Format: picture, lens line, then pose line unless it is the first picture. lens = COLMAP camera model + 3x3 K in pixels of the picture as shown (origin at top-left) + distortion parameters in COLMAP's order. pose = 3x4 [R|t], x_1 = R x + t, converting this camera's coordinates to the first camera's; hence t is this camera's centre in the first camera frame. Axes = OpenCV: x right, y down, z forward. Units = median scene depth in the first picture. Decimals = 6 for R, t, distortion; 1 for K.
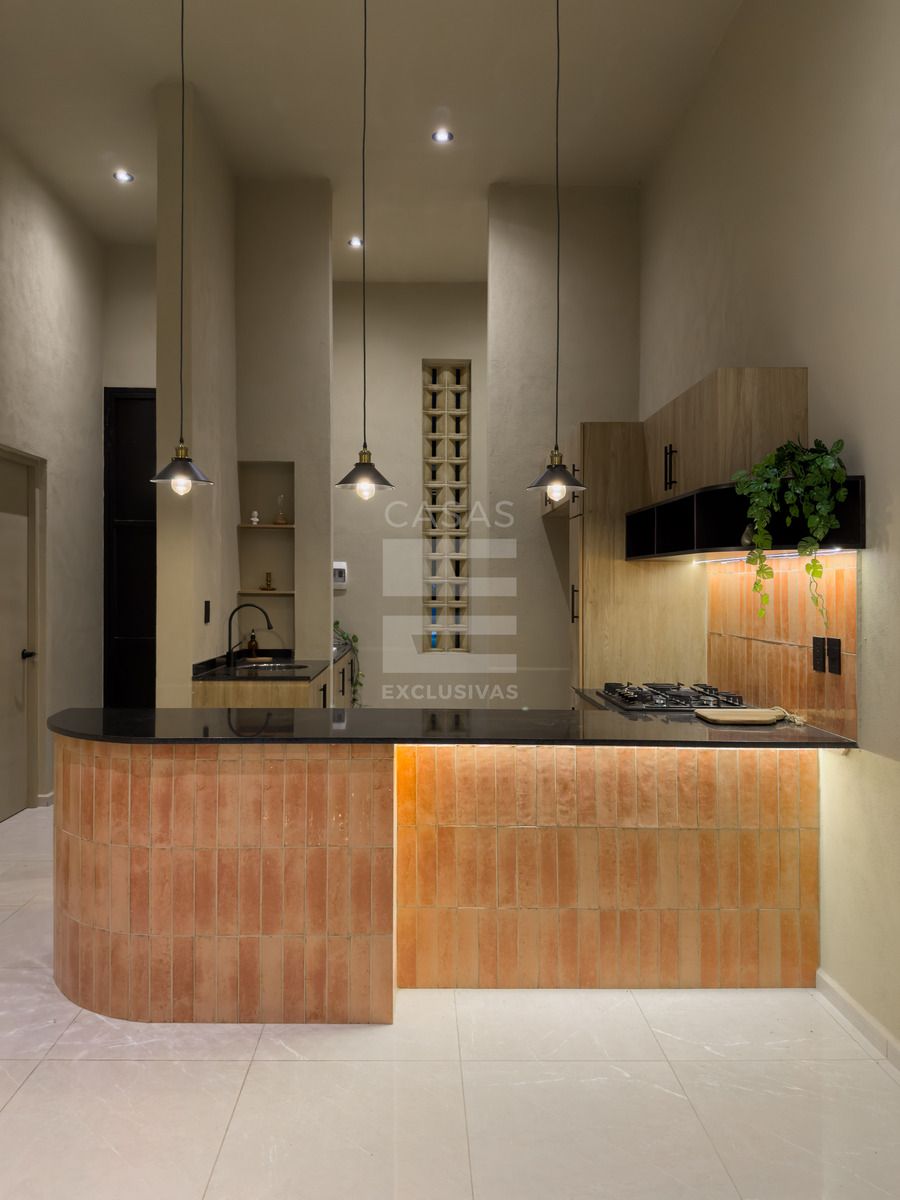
lens RADIAL K [[870.7, 0, 448.9], [0, 870.7, 602.5], [0, 0, 1]] dist [0.015919, 0.000360]
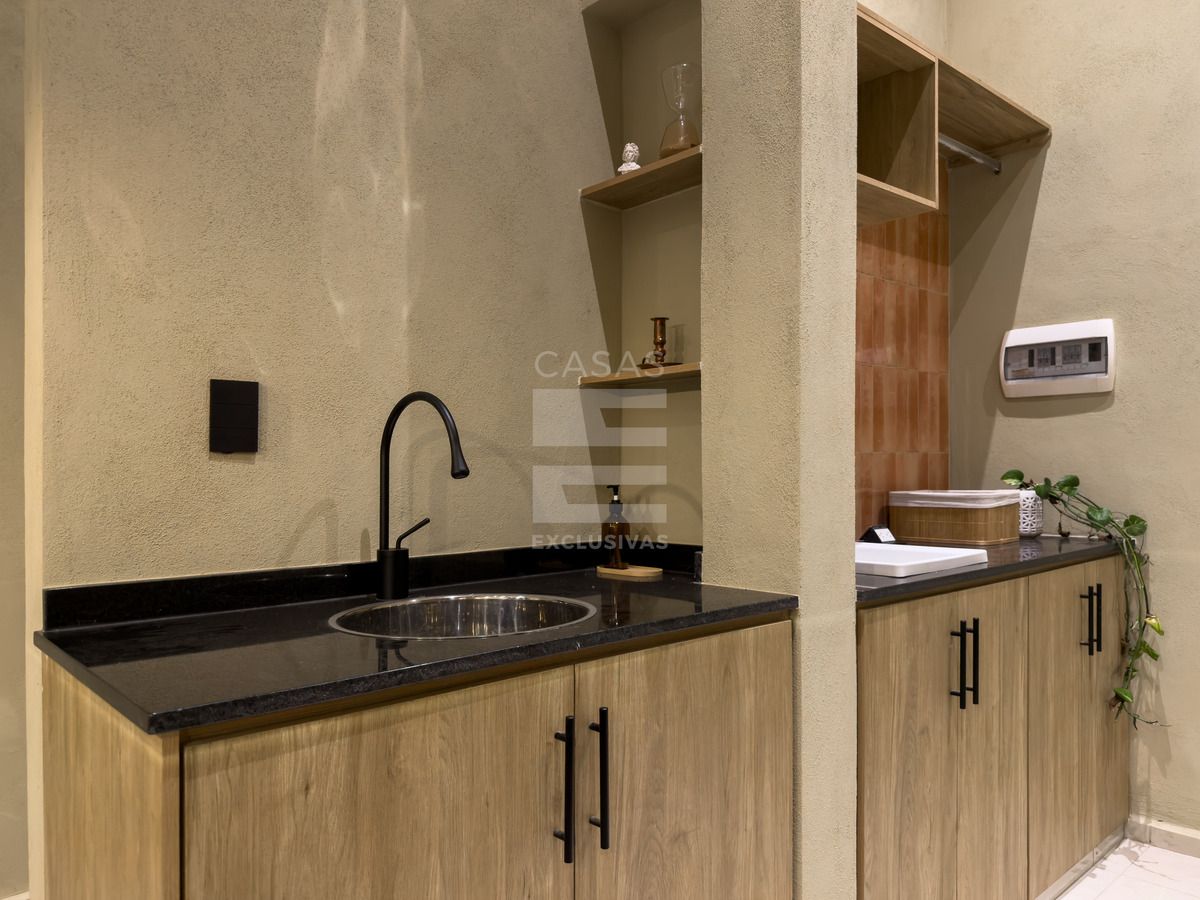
lens RADIAL K [[870.7, 0, 602.8], [0, 870.7, 492.2], [0, 0, 1]] dist [0.015919, 0.000360]
pose [[0.646478, 0.002040, -0.762930, 0.034588], [0.007147, 0.999936, 0.008730, 0.030234], [0.762900, -0.011097, 0.646422, 0.772715]]
